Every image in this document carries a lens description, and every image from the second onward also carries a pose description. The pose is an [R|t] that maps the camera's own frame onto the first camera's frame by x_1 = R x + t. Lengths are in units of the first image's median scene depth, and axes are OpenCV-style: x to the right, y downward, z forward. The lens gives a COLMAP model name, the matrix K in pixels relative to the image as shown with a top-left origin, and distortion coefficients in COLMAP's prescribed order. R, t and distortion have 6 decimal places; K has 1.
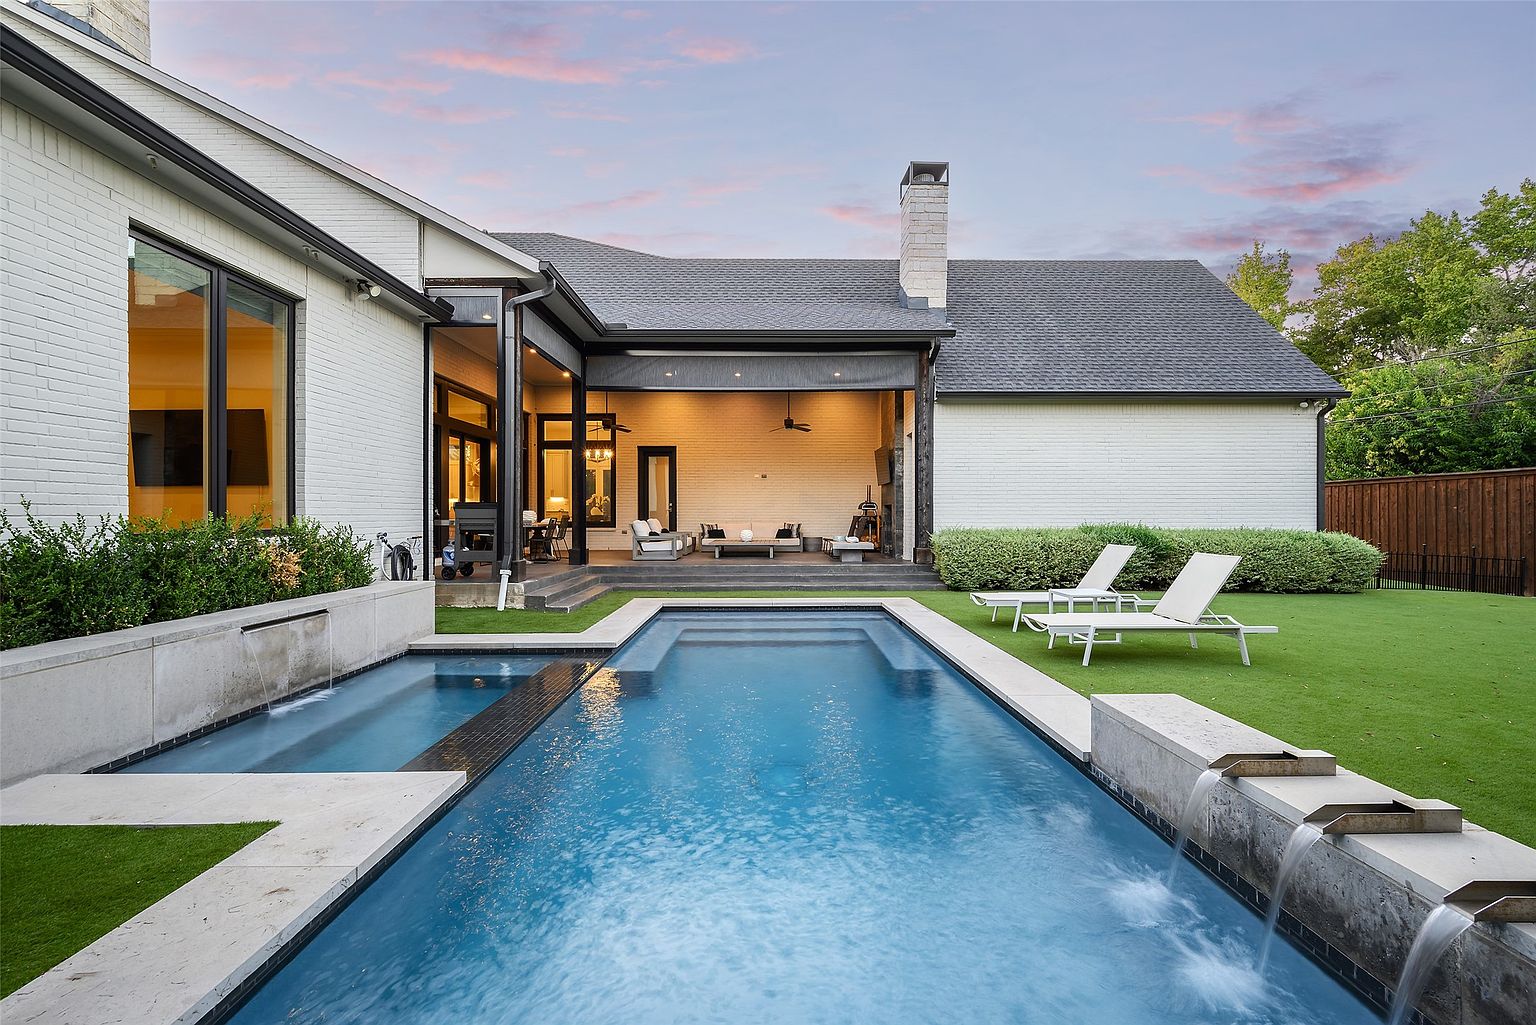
lens RADIAL K [[634.6, 0, 768.0], [0, 634.6, 512.5], [0, 0, 1]] dist [-0.000188, 0.000373]
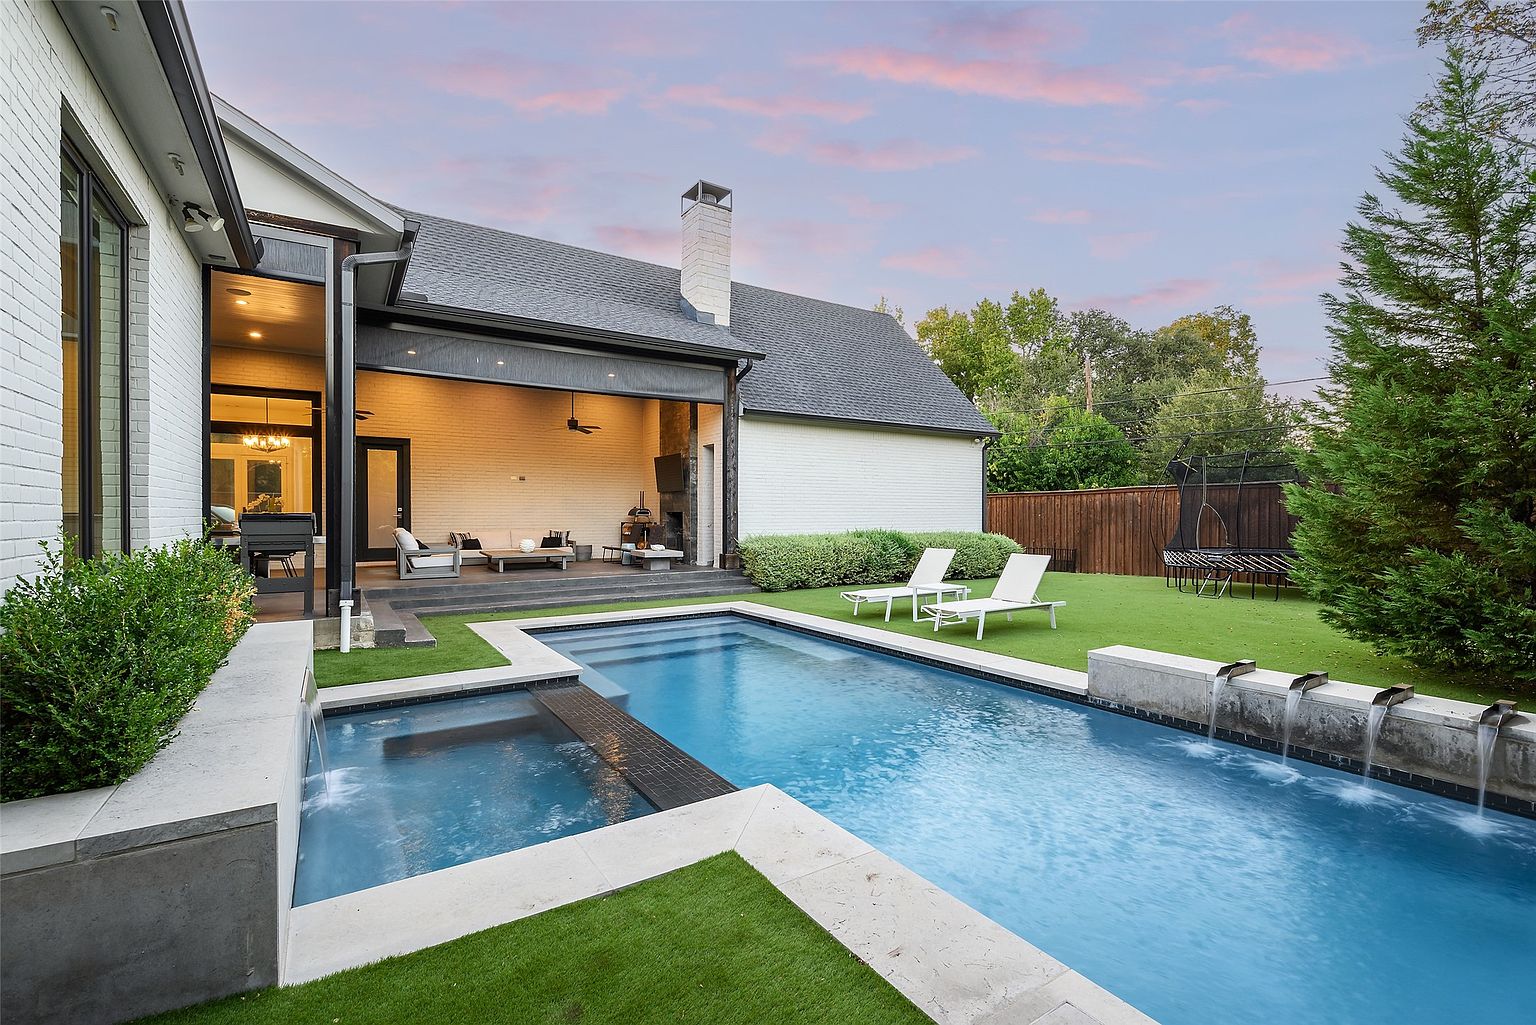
lens RADIAL K [[678.0, 0, 768.0], [0, 678.0, 512.5], [0, 0, 1]] dist [0.001823, -0.000051]
pose [[0.844684, 0.001453, 0.535263, -0.307202], [-0.002225, 0.999997, 0.000796, -0.014462], [-0.535260, -0.001863, 0.844685, 0.008066]]
